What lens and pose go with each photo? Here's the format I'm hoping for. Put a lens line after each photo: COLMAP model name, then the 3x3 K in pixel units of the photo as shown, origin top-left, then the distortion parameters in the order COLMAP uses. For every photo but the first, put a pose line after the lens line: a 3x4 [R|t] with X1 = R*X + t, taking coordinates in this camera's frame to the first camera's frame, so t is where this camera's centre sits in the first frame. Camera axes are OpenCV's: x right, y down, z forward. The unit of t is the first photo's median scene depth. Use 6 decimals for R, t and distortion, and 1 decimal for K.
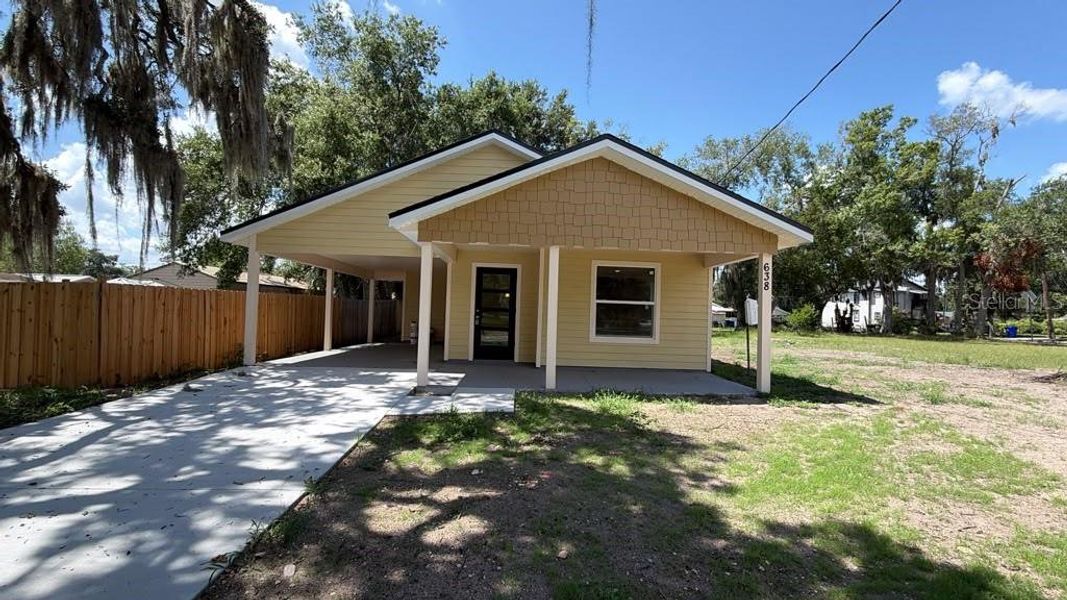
lens RADIAL K [[447.1, 0, 533.5], [0, 447.1, 300.0], [0, 0, 1]] dist [-0.002186, -0.000591]
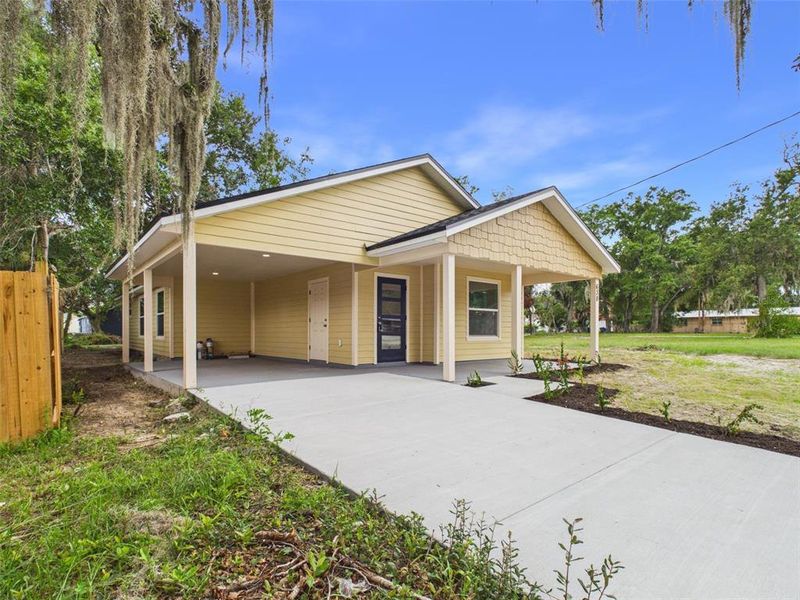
lens RADIAL K [[421.5, 0, 401.5], [0, 421.5, 330.5], [0, 0, 1]] dist [-0.005411, 0.000816]
pose [[0.791677, -0.027273, 0.610330, -0.710870], [0.003388, 0.999184, 0.040254, 0.015089], [-0.610930, -0.029800, 0.791124, 0.168530]]
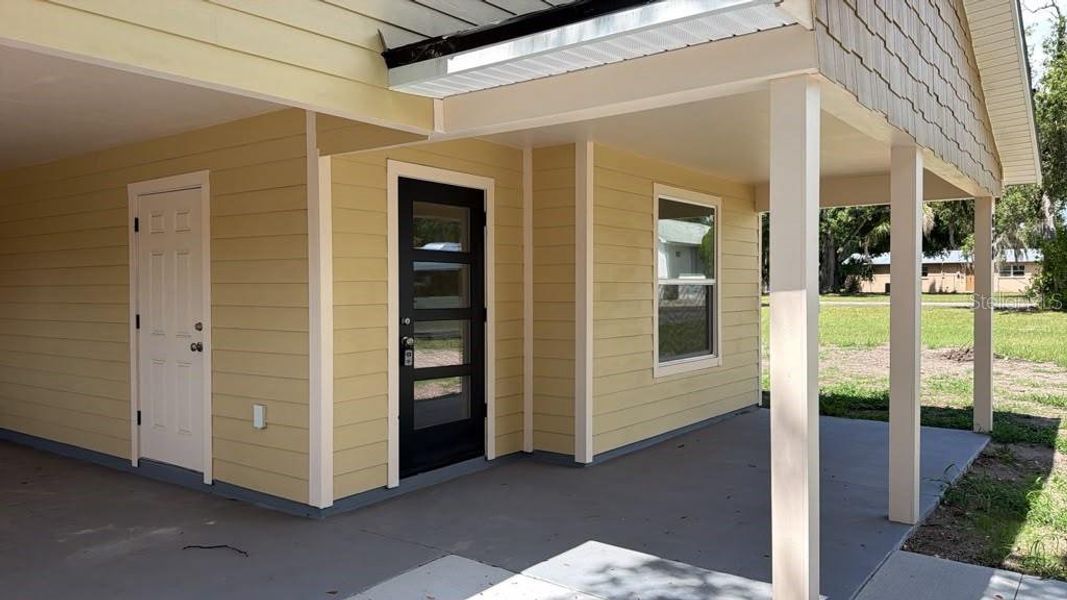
lens RADIAL K [[785.7, 0, 546.6], [0, 785.7, 307.0], [0, 0, 1]] dist [0.063100, -0.006099]
pose [[0.619756, -0.052847, 0.783013, -0.495443], [-0.002603, 0.997586, 0.069388, -0.023601], [-0.784790, -0.045042, 0.618123, 0.596835]]
